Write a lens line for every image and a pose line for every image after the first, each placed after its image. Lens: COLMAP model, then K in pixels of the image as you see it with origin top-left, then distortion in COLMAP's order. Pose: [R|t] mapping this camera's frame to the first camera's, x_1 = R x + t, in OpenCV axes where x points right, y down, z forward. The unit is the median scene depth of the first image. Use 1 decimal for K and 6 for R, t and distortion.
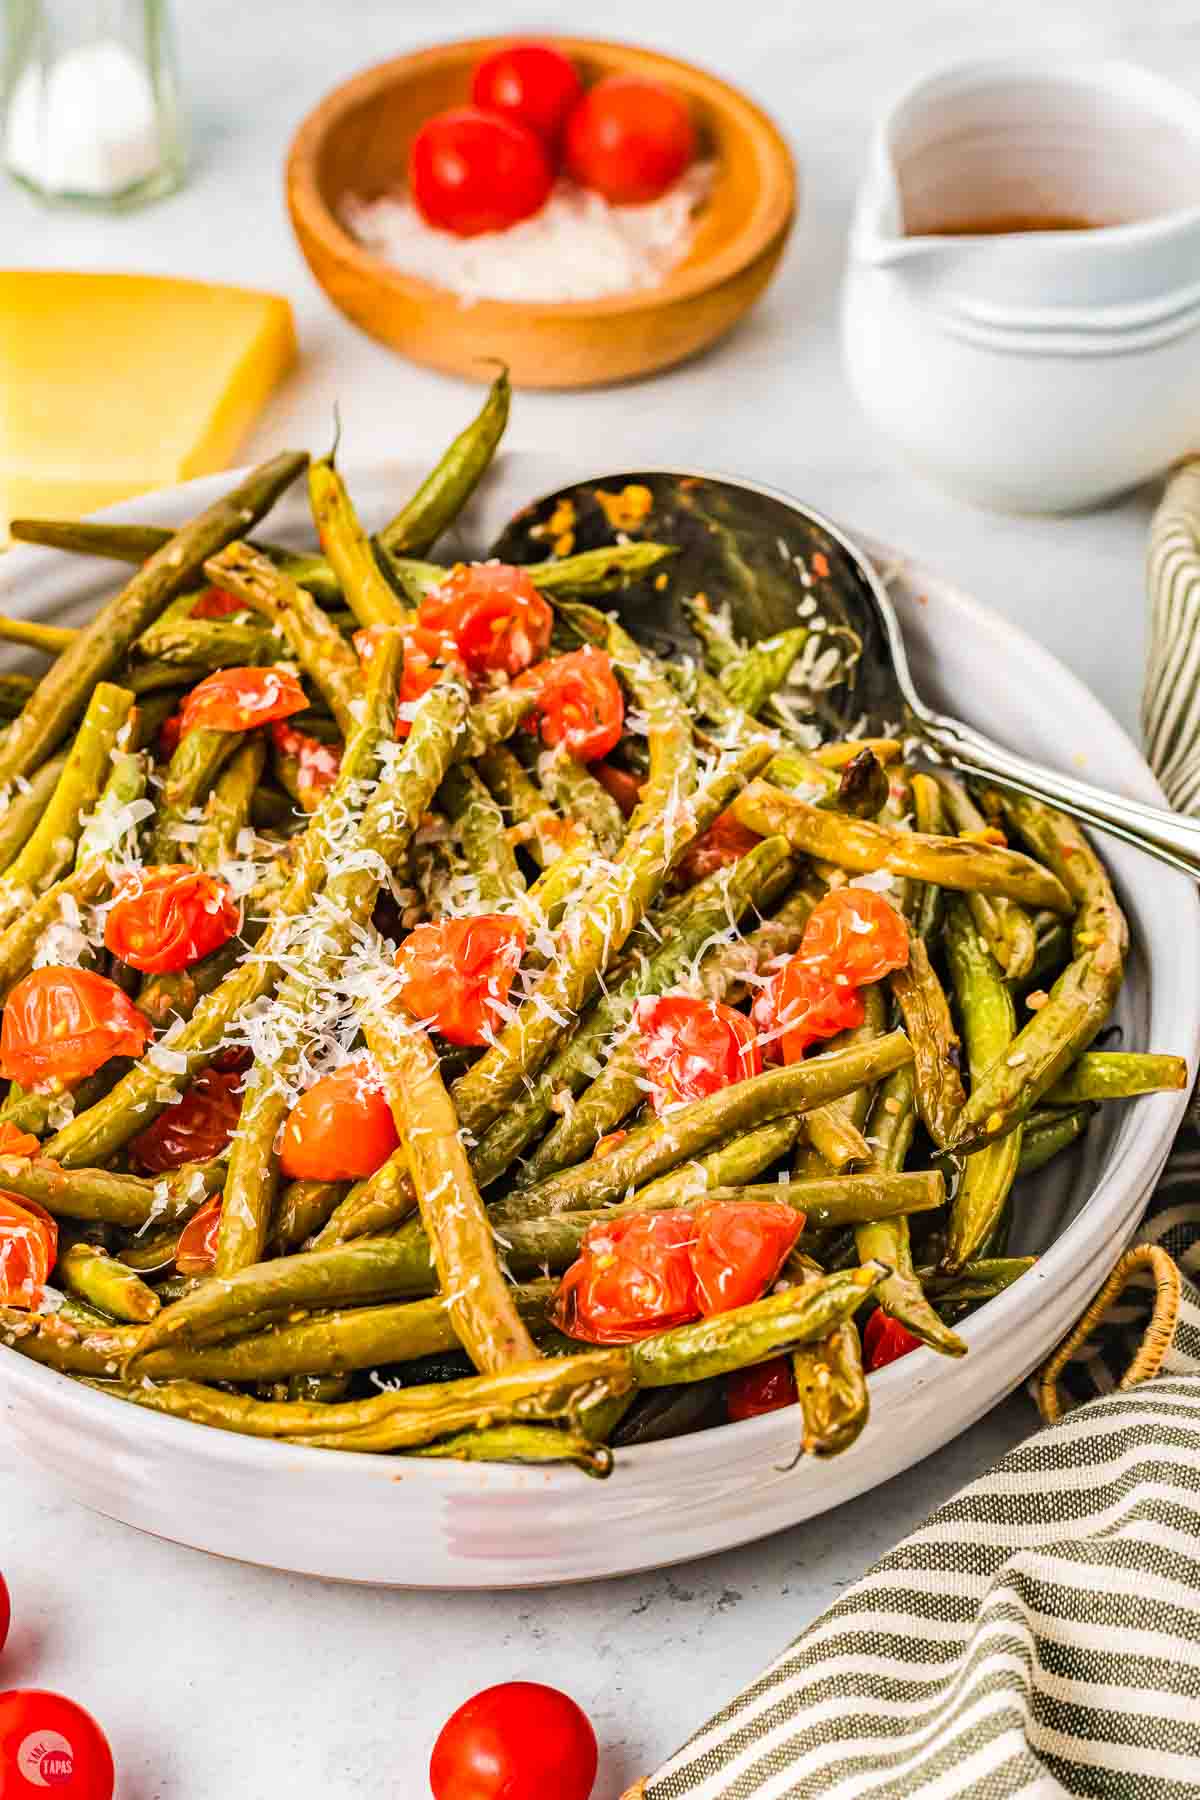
lens RADIAL K [[4225.8, 0, 599.6], [0, 4225.8, 887.9], [0, 0, 1]] dist [0.047653, 0.000000]
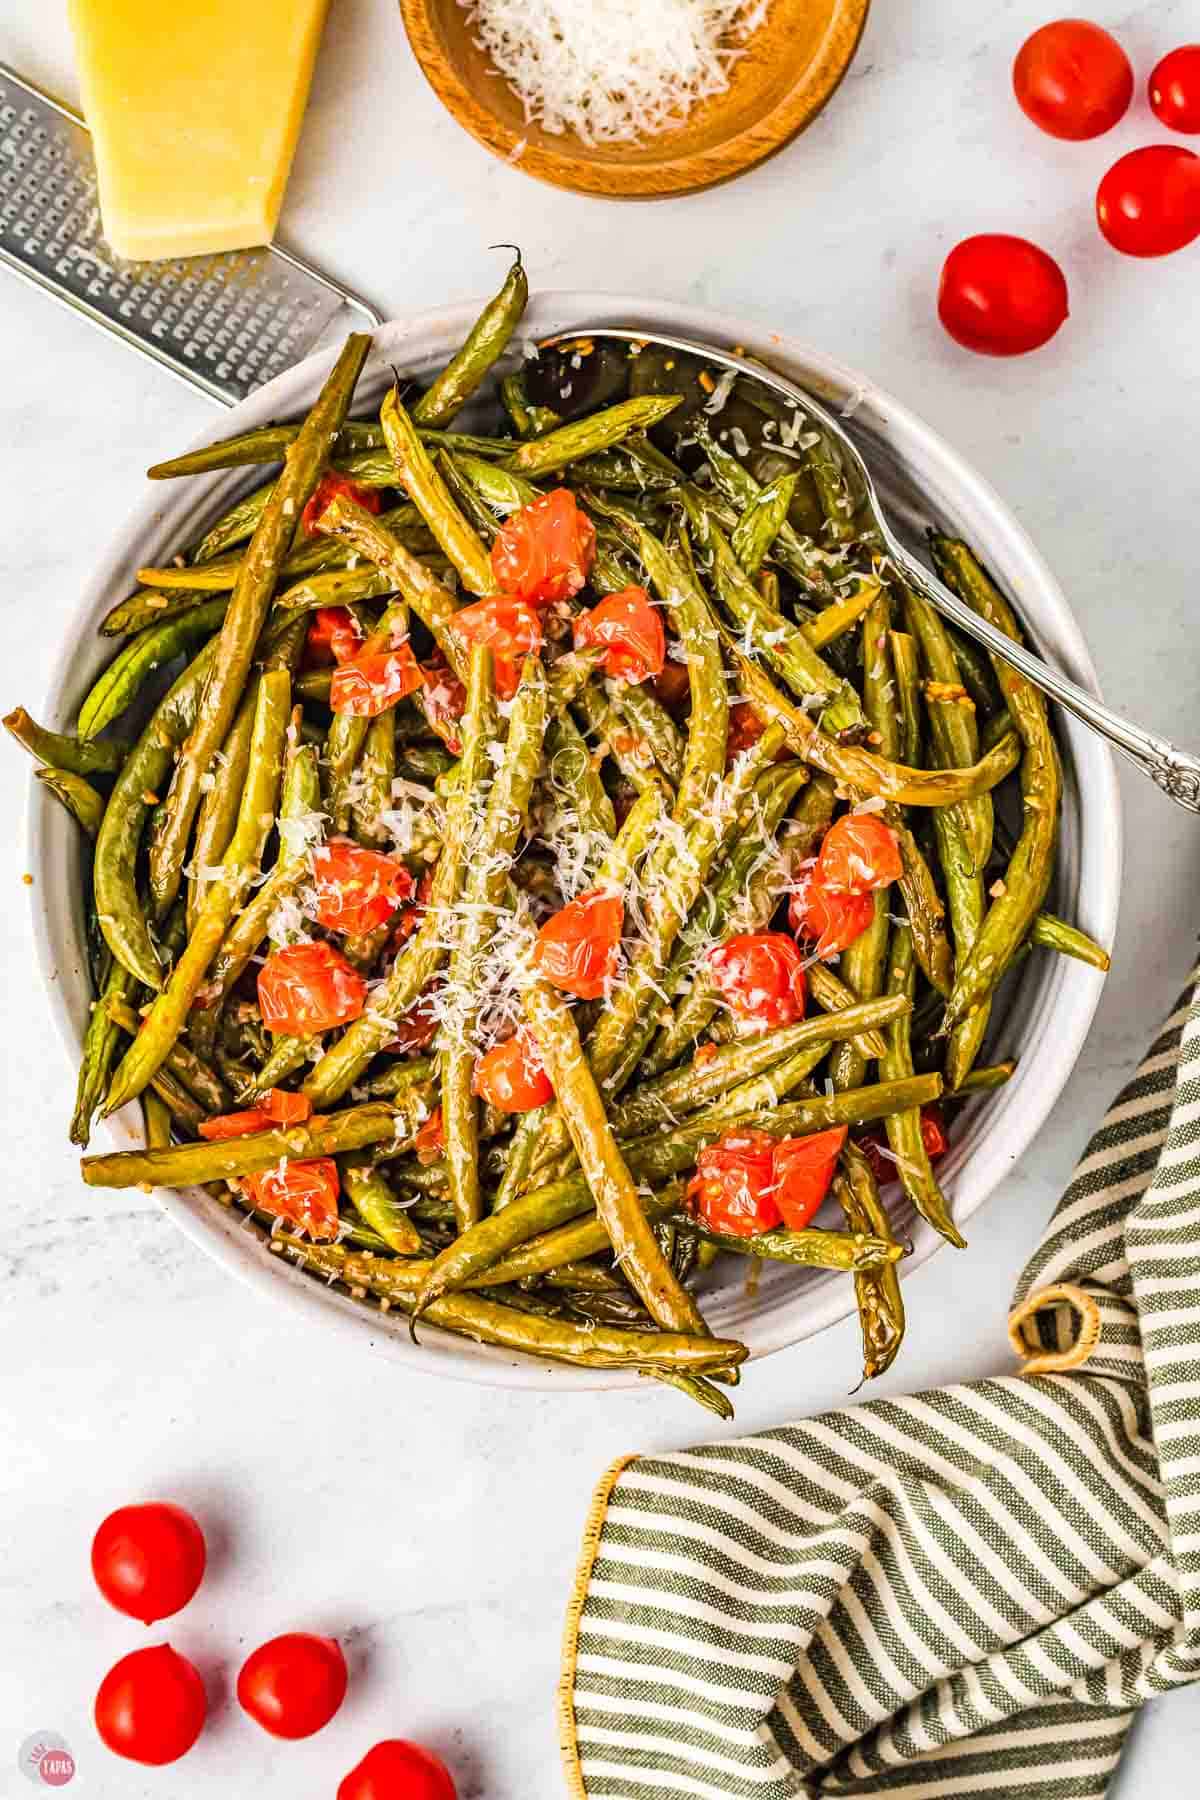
lens RADIAL K [[4225.8, 0, 604.9], [0, 4225.8, 893.2], [0, 0, 1]] dist [0.047653, 0.000000]
pose [[0.990238, -0.118022, -0.074153, 0.078898], [0.136261, 0.707718, 0.693230, -0.940149], [-0.029337, -0.696567, 0.716892, 0.020951]]
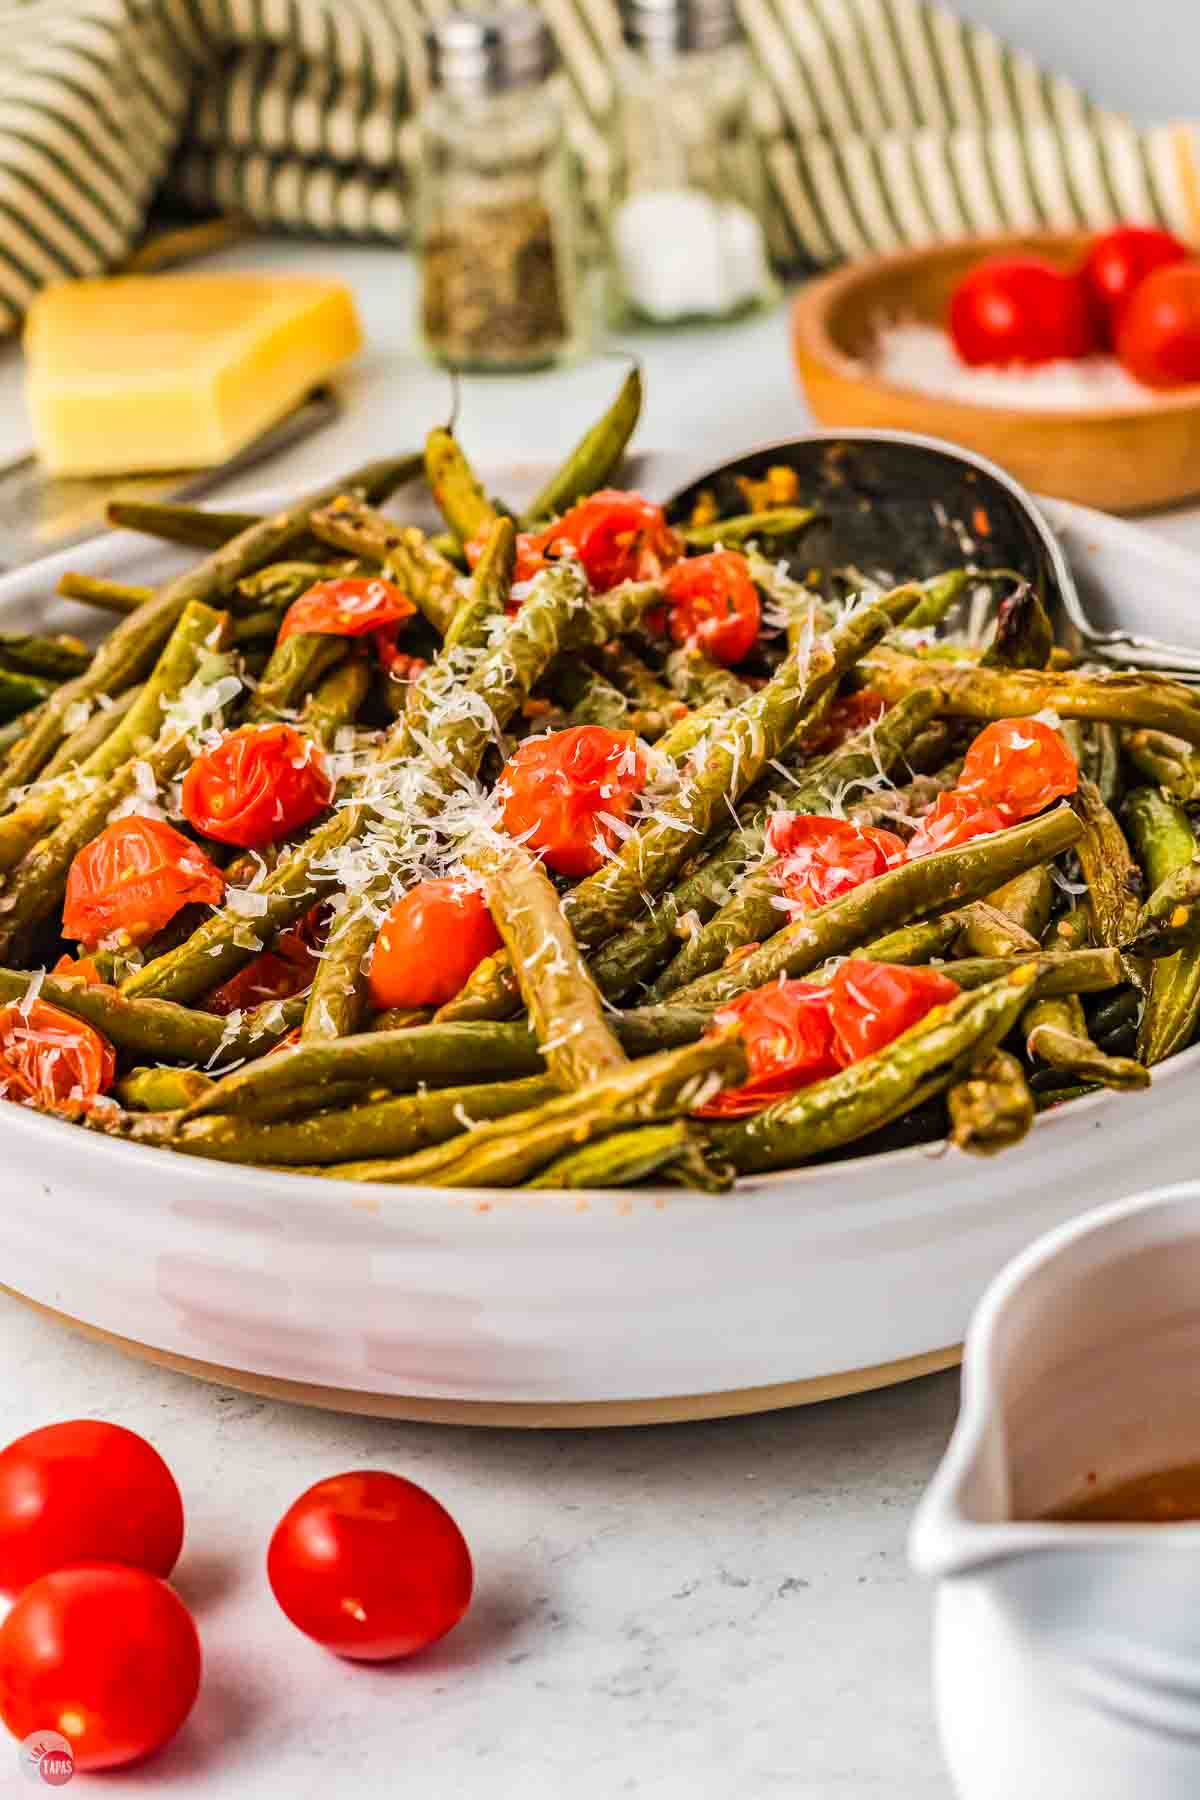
lens RADIAL K [[4225.8, 0, 608.3], [0, 4225.8, 915.1], [0, 0, 1]] dist [0.047653, 0.000000]
pose [[0.997248, -0.037075, -0.064205, 0.030779], [0.019712, 0.967407, -0.252458, 0.266573], [0.071473, 0.250498, 0.965475, 0.142870]]
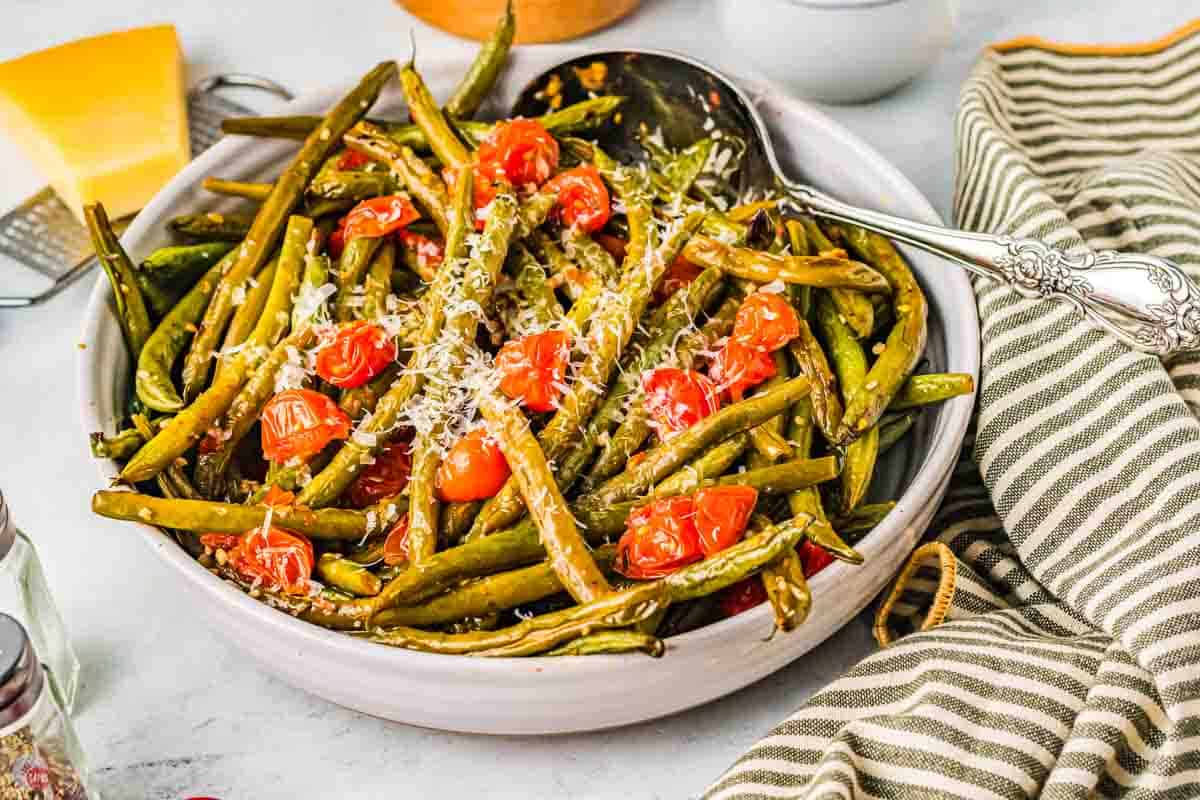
lens RADIAL K [[2817.2, 0, 595.2], [0, 2817.2, 371.6], [0, 0, 1]] dist [0.047653, 0.000000]
pose [[0.994298, -0.103444, 0.025901, -0.037417], [0.102751, 0.994347, 0.026780, -0.005767], [-0.028525, -0.023965, 0.999306, -0.107326]]
